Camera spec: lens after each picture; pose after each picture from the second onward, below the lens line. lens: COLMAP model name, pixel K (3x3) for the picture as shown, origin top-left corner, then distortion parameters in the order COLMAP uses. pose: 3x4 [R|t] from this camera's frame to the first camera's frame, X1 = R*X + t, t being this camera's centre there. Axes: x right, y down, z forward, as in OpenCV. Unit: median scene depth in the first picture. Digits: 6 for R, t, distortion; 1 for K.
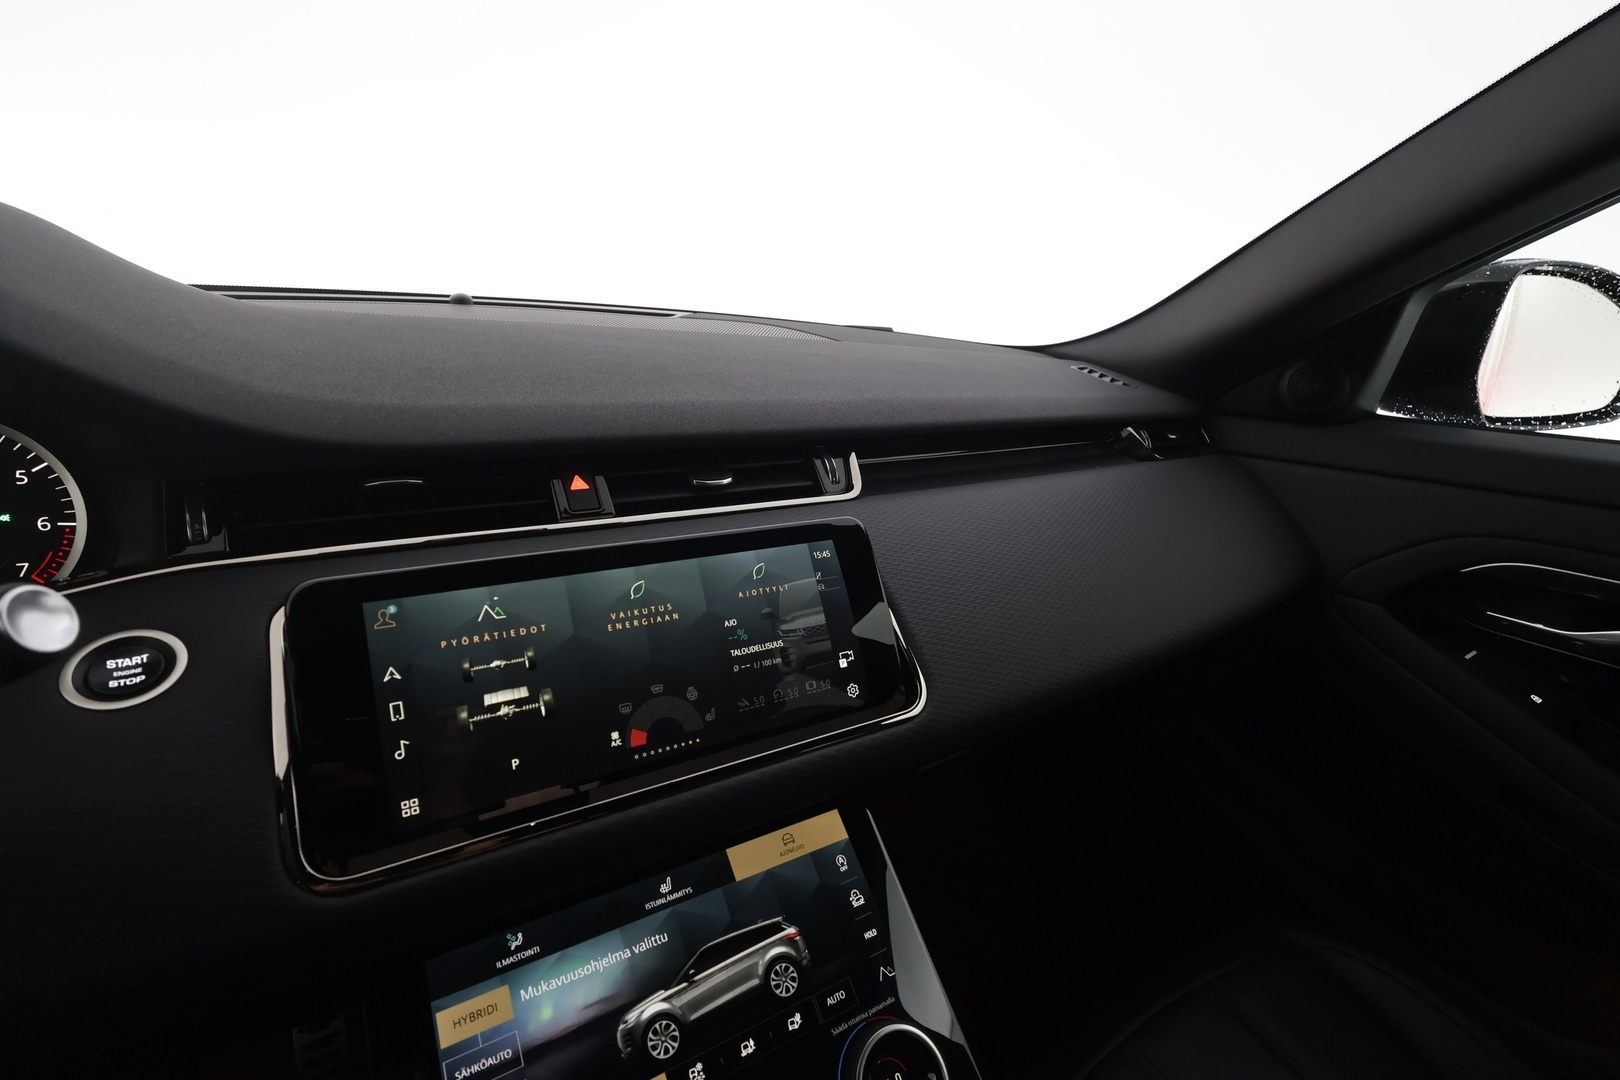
lens RADIAL K [[743.8, 0, 808.9], [0, 743.8, 543.6], [0, 0, 1]] dist [-0.003391, 0.002462]
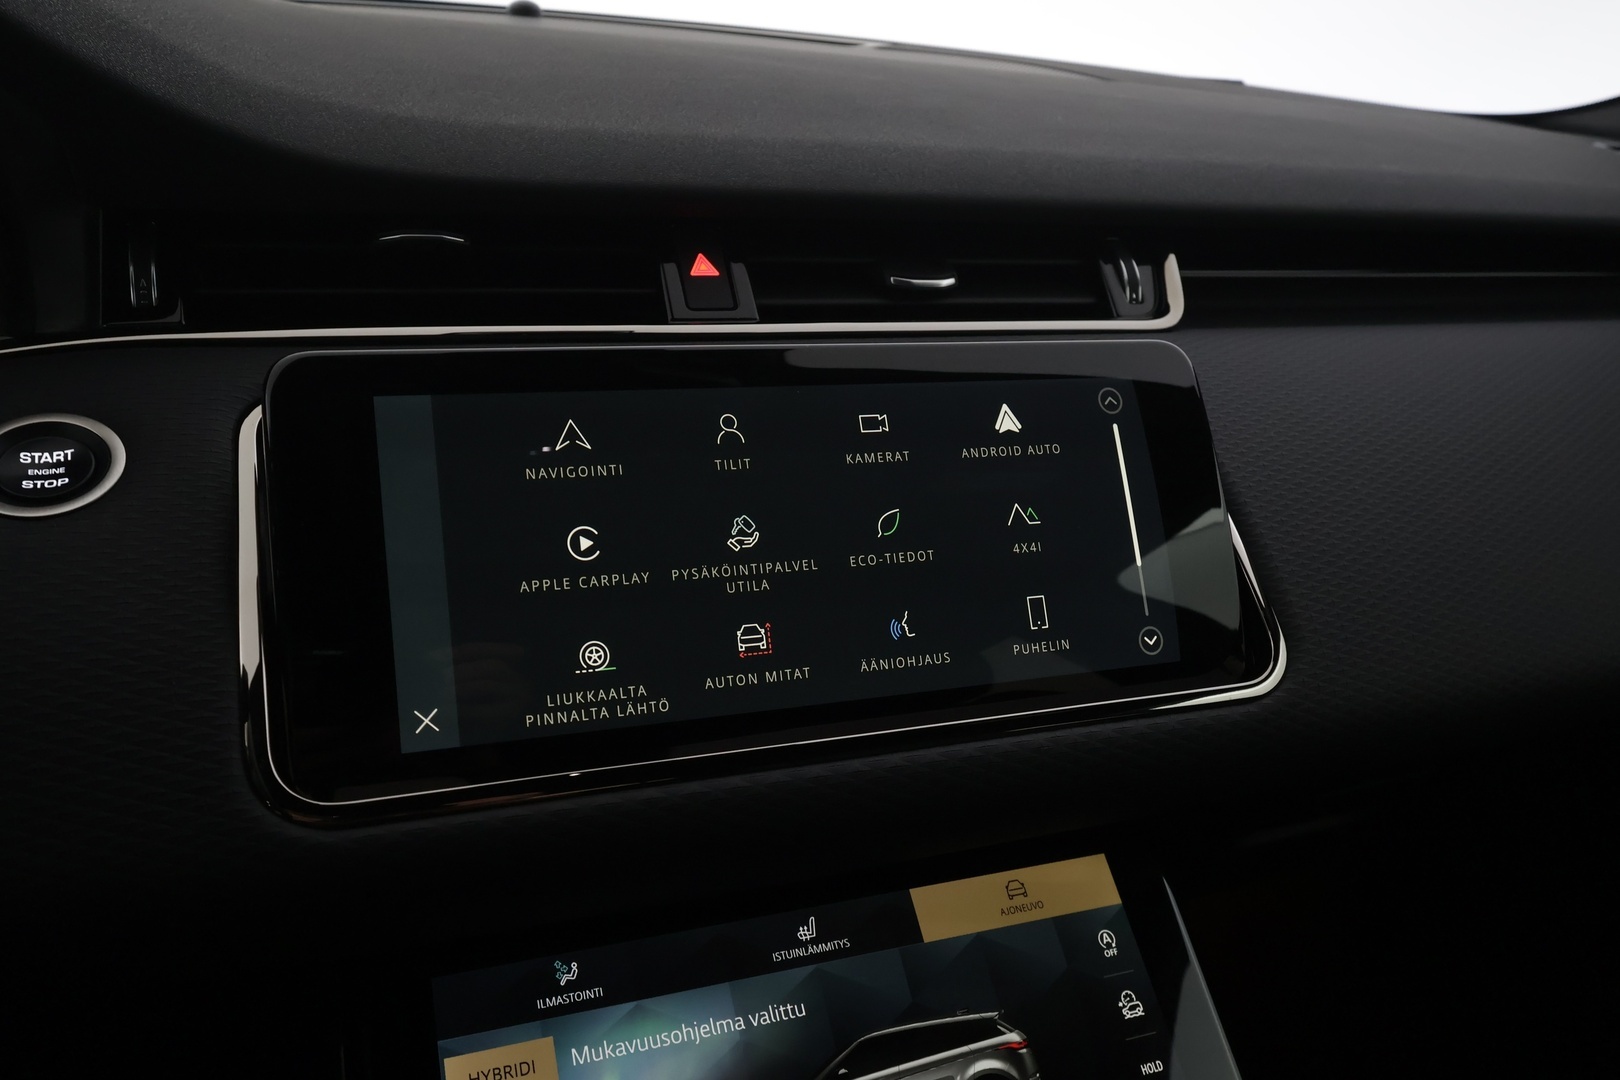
lens RADIAL K [[1261.6, 0, 807.7], [0, 1261.6, 546.1], [0, 0, 1]] dist [0.000544, 0.001536]
pose [[0.980348, 0.068665, -0.184941, -0.026489], [-0.063636, 0.997427, 0.033000, 0.122094], [0.186731, -0.020583, 0.982195, 0.011746]]
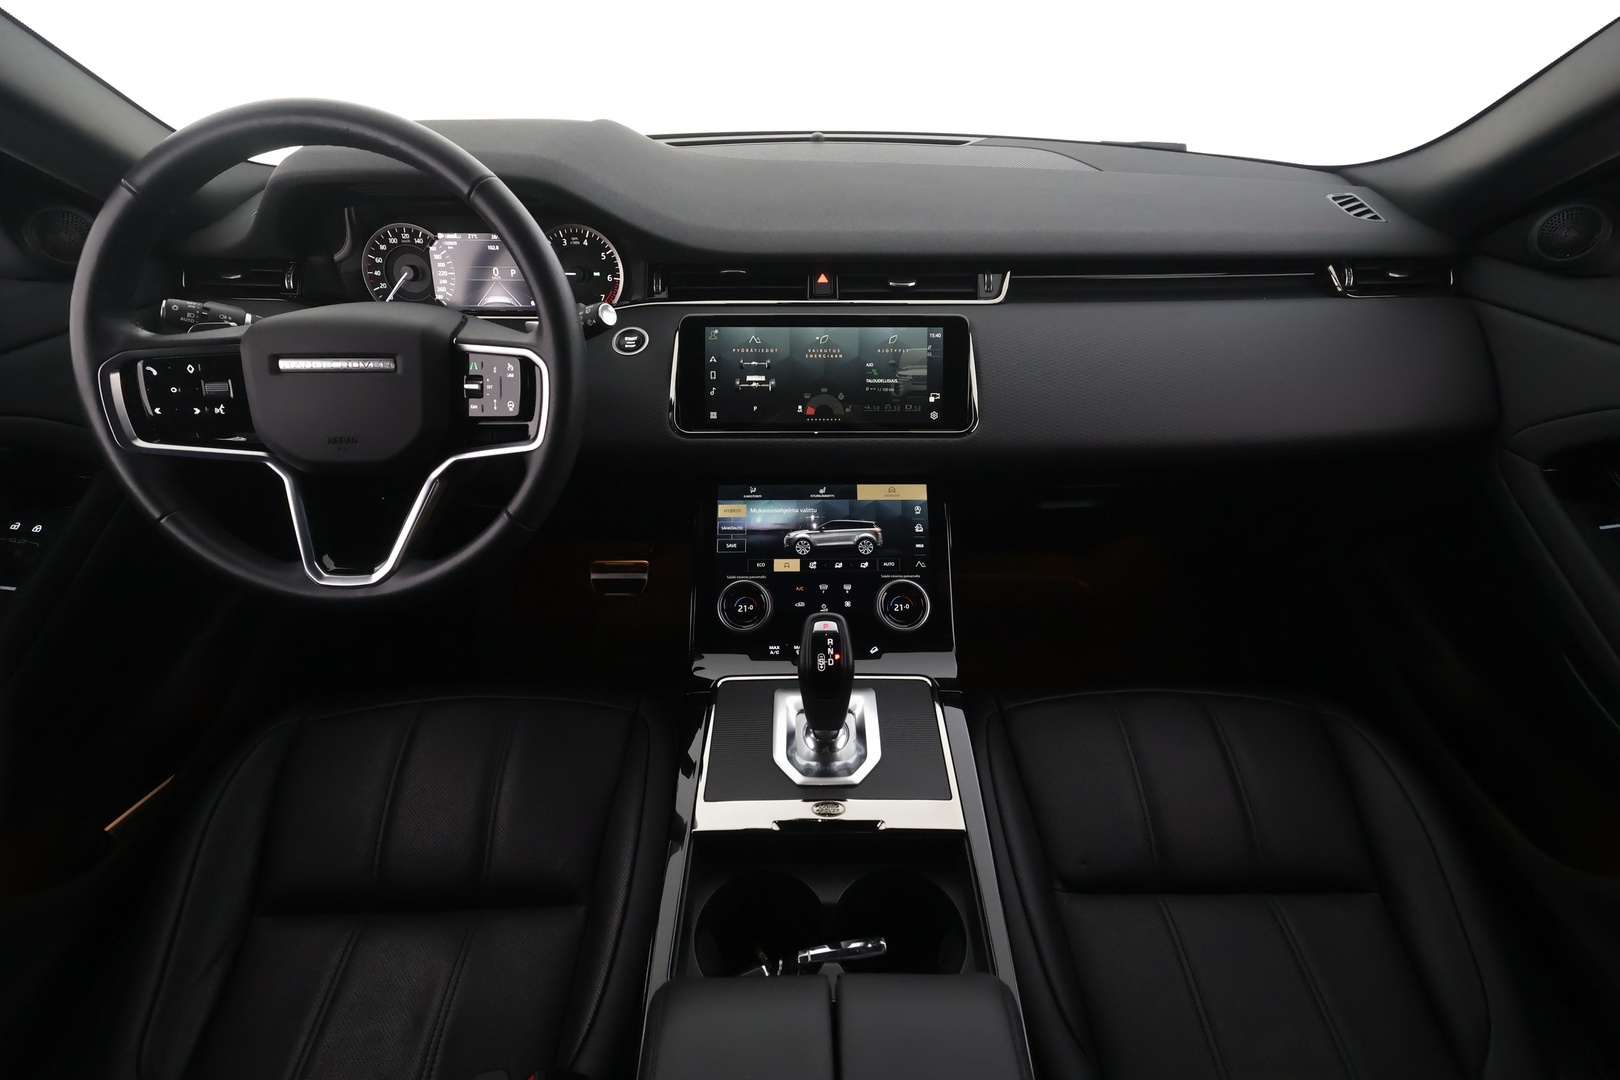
lens RADIAL K [[743.8, 0, 808.8], [0, 743.8, 543.7], [0, 0, 1]] dist [-0.003391, 0.002462]
pose [[0.847006, 0.254893, -0.466487, 0.787059], [-0.115602, 0.944863, 0.306381, -0.025870], [0.518861, -0.205580, 0.829771, -0.769700]]
